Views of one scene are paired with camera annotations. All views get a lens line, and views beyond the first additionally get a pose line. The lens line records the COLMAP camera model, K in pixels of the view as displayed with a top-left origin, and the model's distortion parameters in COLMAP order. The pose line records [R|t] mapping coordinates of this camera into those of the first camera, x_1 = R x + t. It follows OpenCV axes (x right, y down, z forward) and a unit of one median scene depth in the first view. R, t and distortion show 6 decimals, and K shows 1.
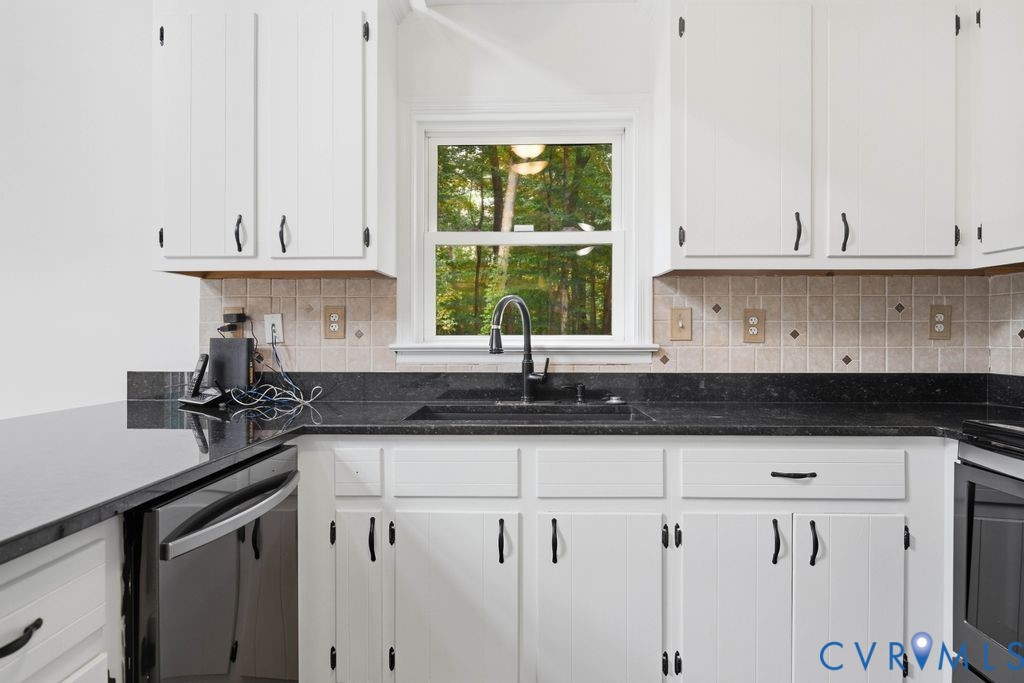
lens RADIAL K [[600.6, 0, 511.2], [0, 600.6, 336.0], [0, 0, 1]] dist [-0.006682, -0.003717]
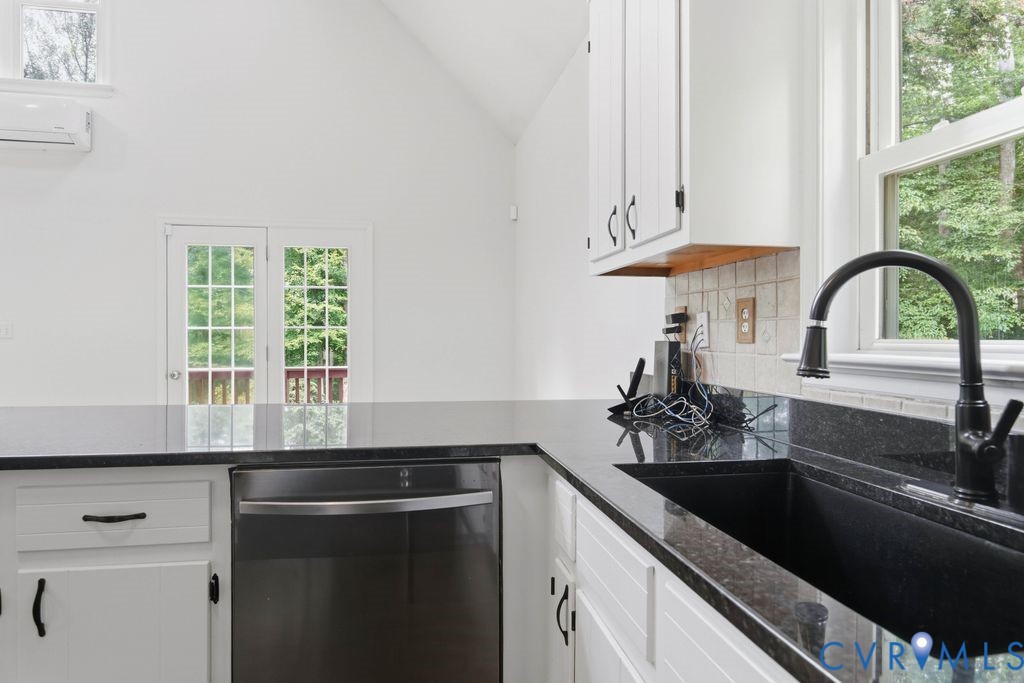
lens RADIAL K [[600.6, 0, 511.2], [0, 600.6, 336.0], [0, 0, 1]] dist [-0.006682, -0.003717]
pose [[0.219997, -0.000669, -0.975500, 0.354105], [-0.002747, 0.999995, -0.001306, -0.002415], [0.975497, 0.002967, 0.219994, 0.572477]]
